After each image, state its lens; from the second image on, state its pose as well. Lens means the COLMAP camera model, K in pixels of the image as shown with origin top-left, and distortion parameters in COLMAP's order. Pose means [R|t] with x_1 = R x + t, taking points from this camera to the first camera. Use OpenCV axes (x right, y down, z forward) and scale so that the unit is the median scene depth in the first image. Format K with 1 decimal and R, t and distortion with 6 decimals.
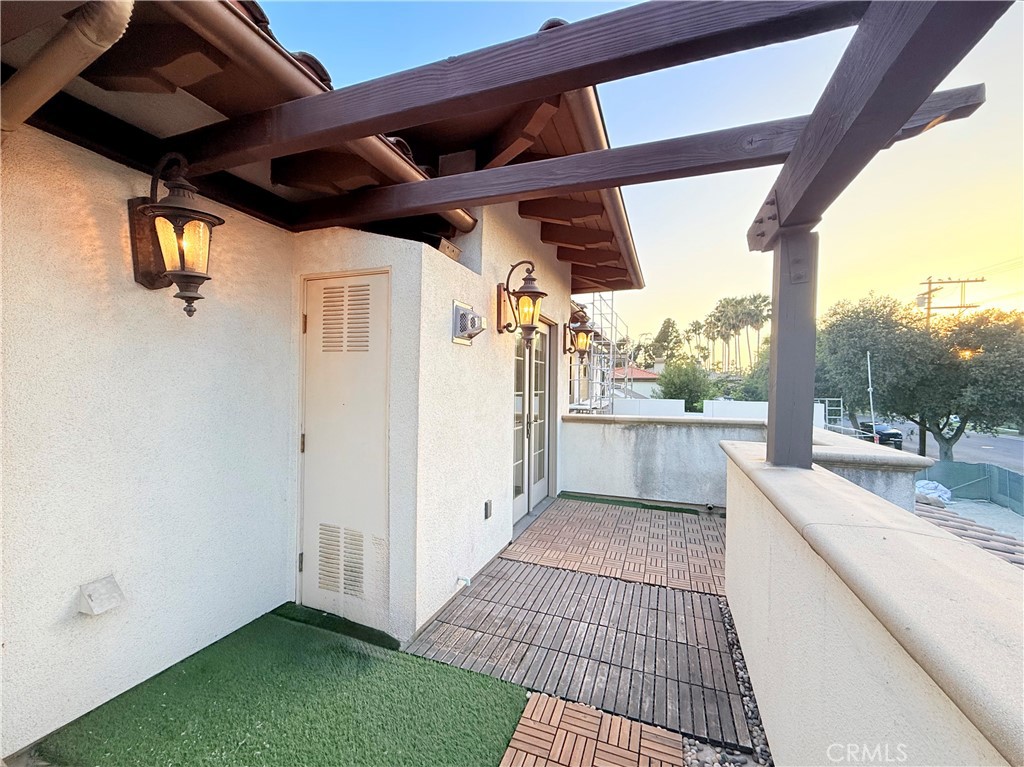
lens RADIAL K [[424.8, 0, 516.6], [0, 424.8, 386.9], [0, 0, 1]] dist [-0.003806, -0.000308]
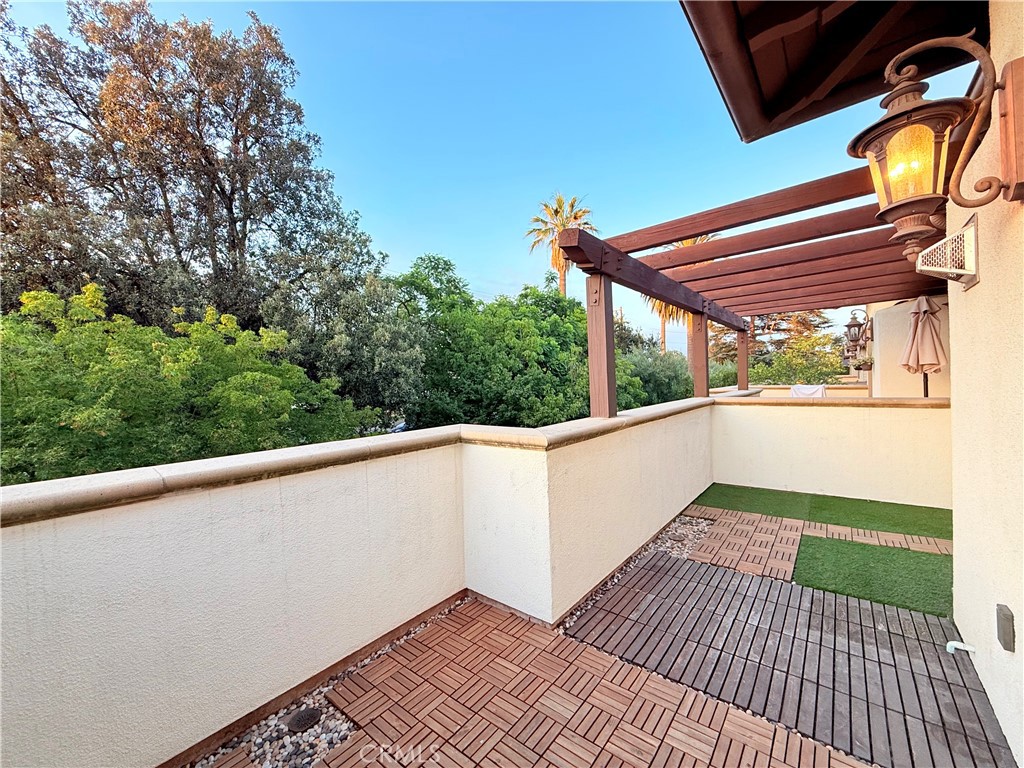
lens RADIAL K [[409.0, 0, 508.9], [0, 409.0, 386.0], [0, 0, 1]] dist [0.000572, -0.000497]
pose [[-0.940576, 0.003380, 0.339567, 0.182285], [0.015344, 0.999352, 0.032553, 0.007015], [-0.339237, 0.035829, -0.940019, 1.025362]]
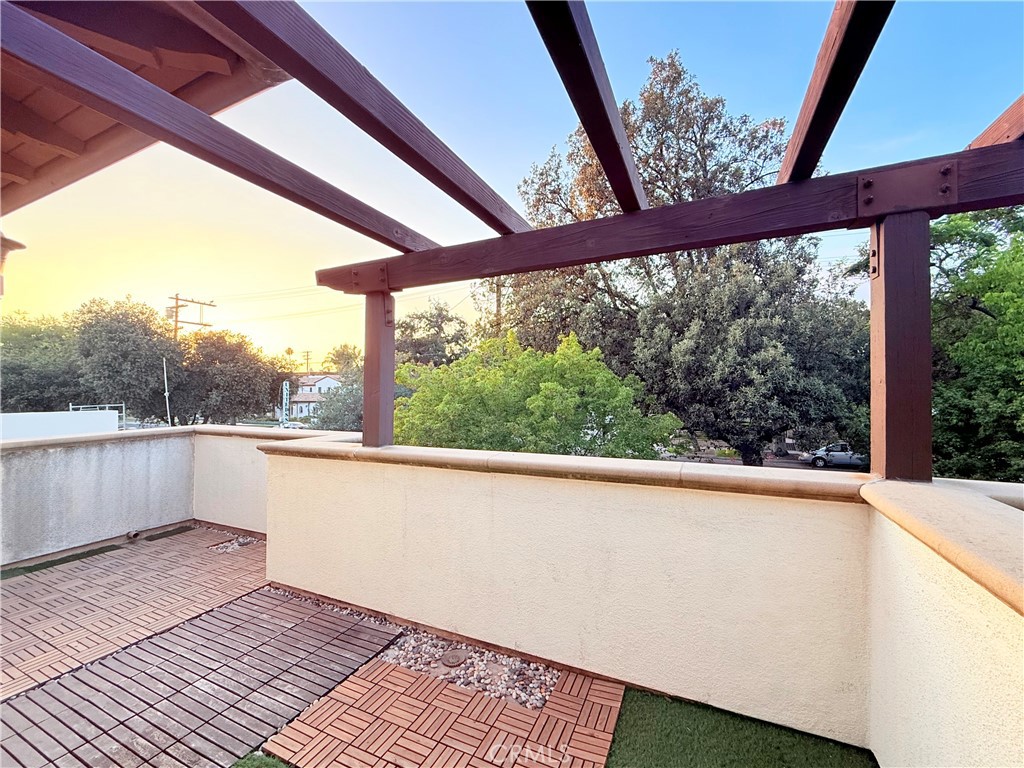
lens RADIAL K [[409.0, 0, 508.9], [0, 409.0, 386.0], [0, 0, 1]] dist [0.000572, -0.000497]
pose [[0.093157, 0.001485, 0.995650, -0.302318], [0.010523, 0.999942, -0.002476, -0.008116], [-0.995596, 0.010707, 0.093136, 0.160674]]
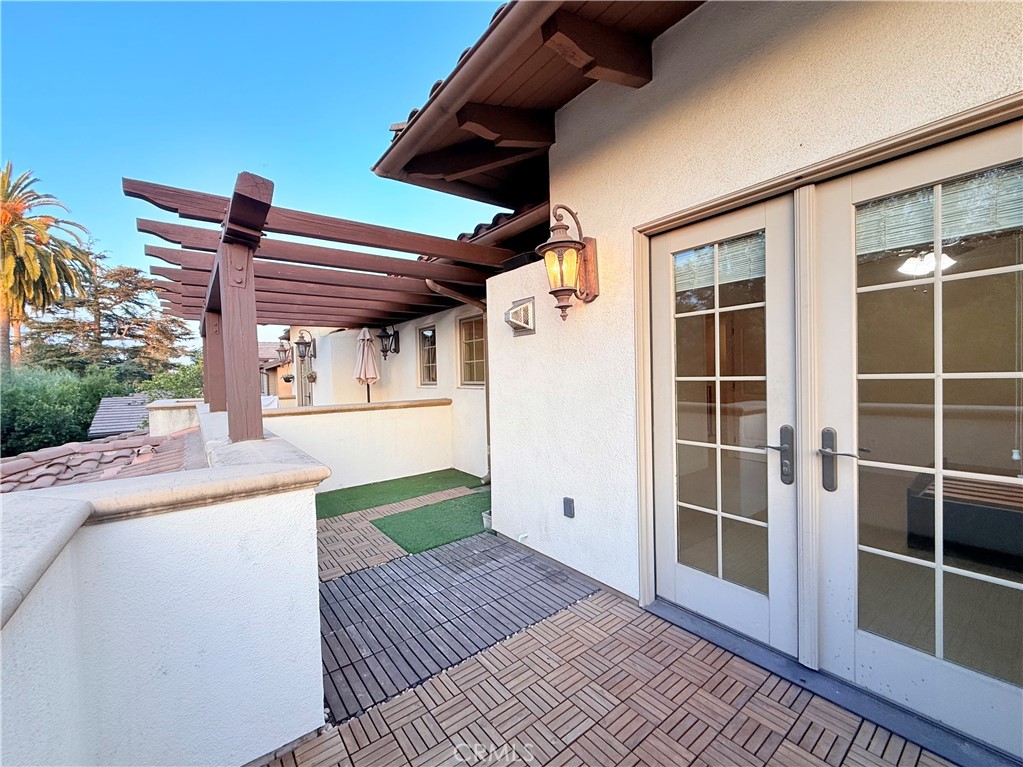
lens RADIAL K [[419.9, 0, 512.7], [0, 419.9, 386.0], [0, 0, 1]] dist [0.000797, 0.000045]
pose [[-0.542563, 0.012266, -0.839925, 0.487357], [0.001495, 0.999906, 0.013636, 0.010404], [0.840014, 0.006143, -0.542531, 0.901059]]
